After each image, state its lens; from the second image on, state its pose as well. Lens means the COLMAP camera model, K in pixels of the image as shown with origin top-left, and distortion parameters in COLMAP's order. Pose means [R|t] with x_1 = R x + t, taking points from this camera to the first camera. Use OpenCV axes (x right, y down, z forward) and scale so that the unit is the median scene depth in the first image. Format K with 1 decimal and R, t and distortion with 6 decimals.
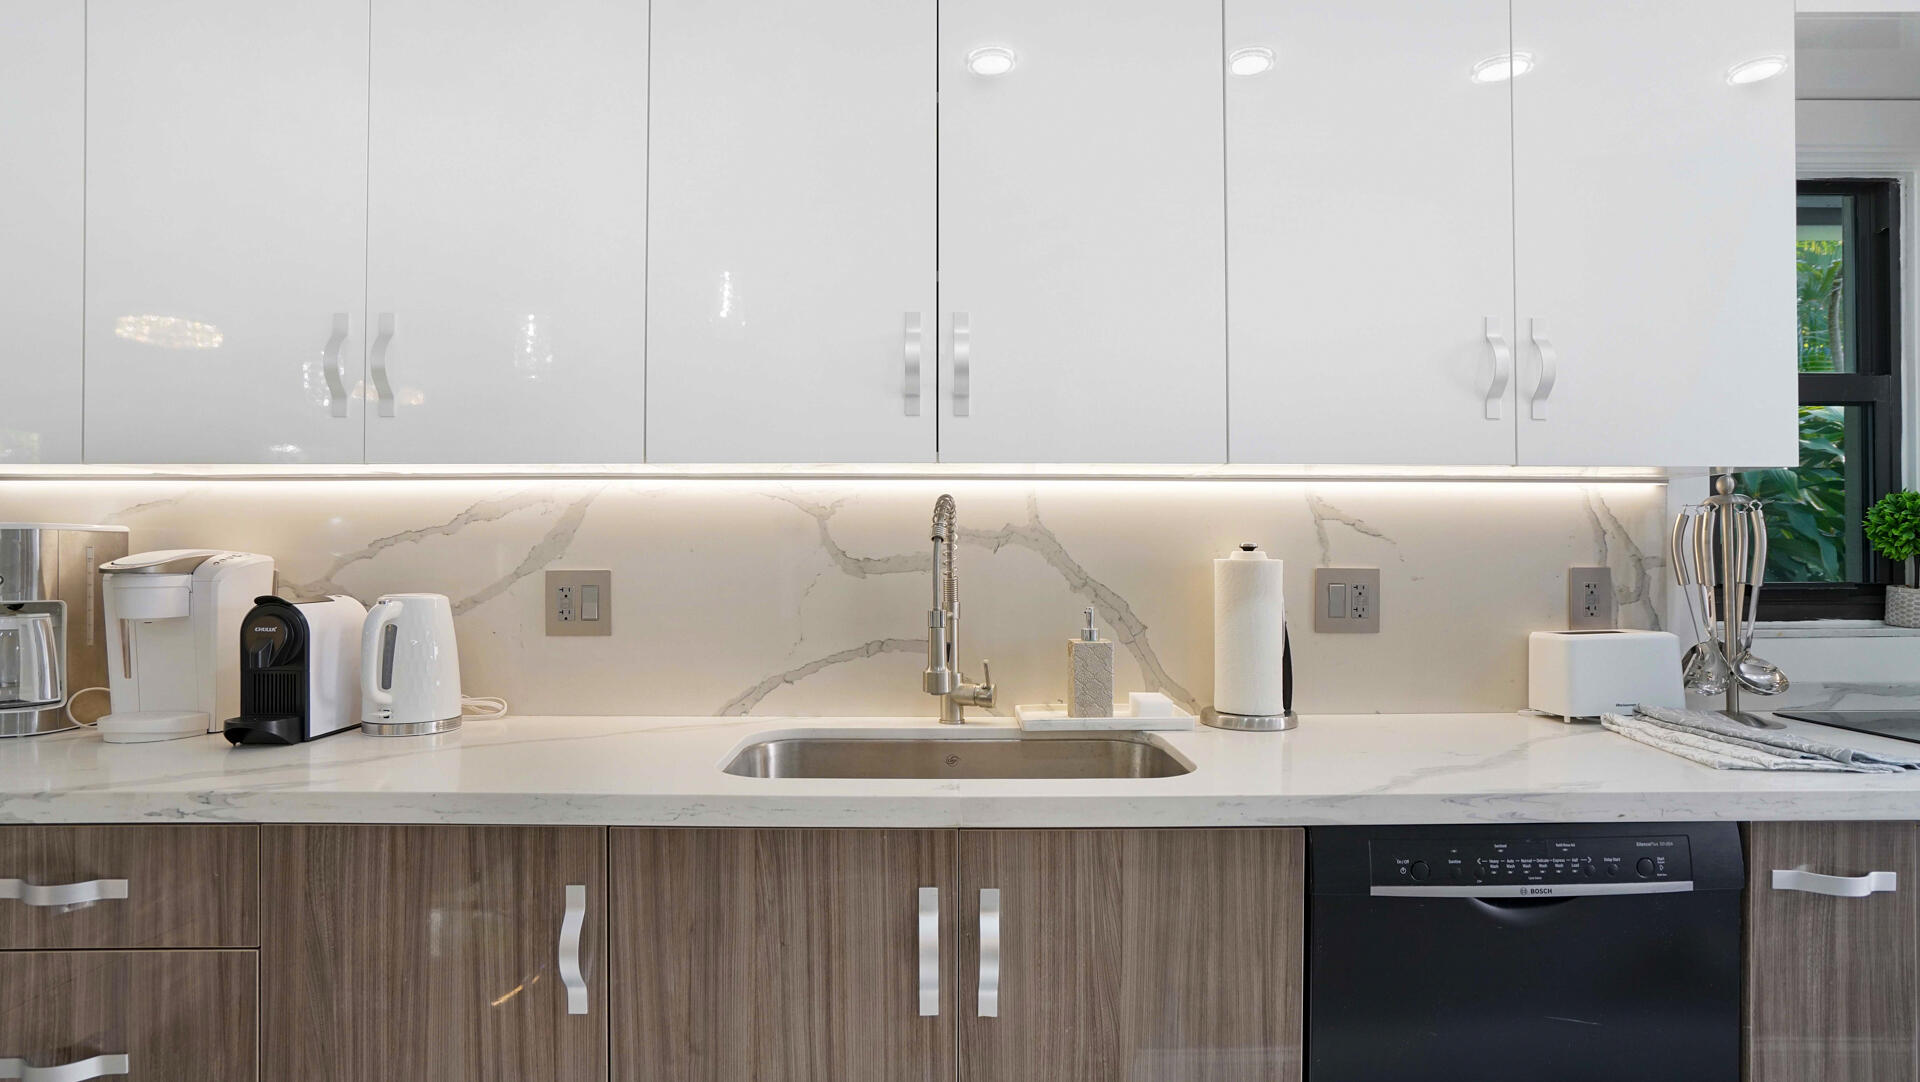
lens RADIAL K [[979.3, 0, 962.1], [0, 979.3, 547.0], [0, 0, 1]] dist [-0.007458, -0.000239]
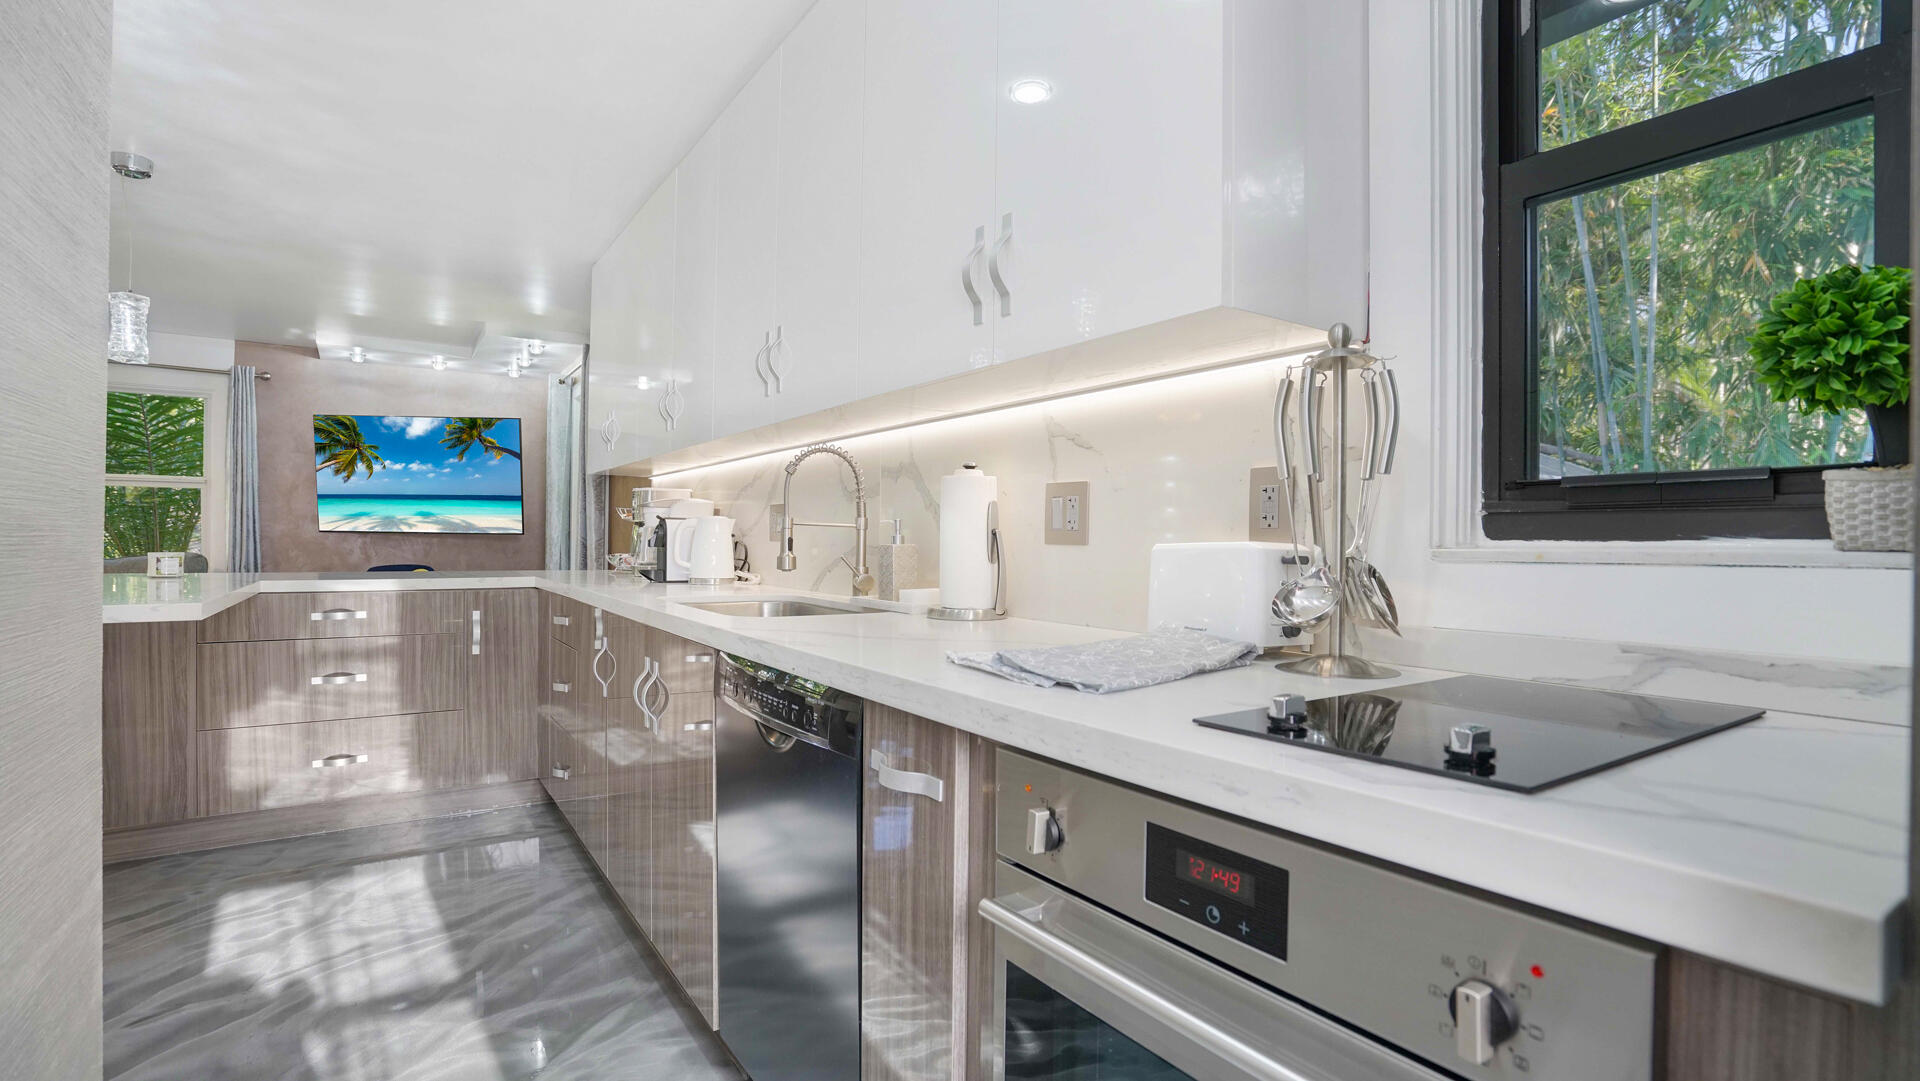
lens RADIAL K [[899.7, 0, 957.4], [0, 899.7, 543.6], [0, 0, 1]] dist [-0.032246, 0.001111]
pose [[0.537155, 0.009176, -0.843434, 1.281131], [-0.002784, 0.999955, 0.009105, 0.088805], [0.843479, -0.002543, 0.537156, 0.448689]]
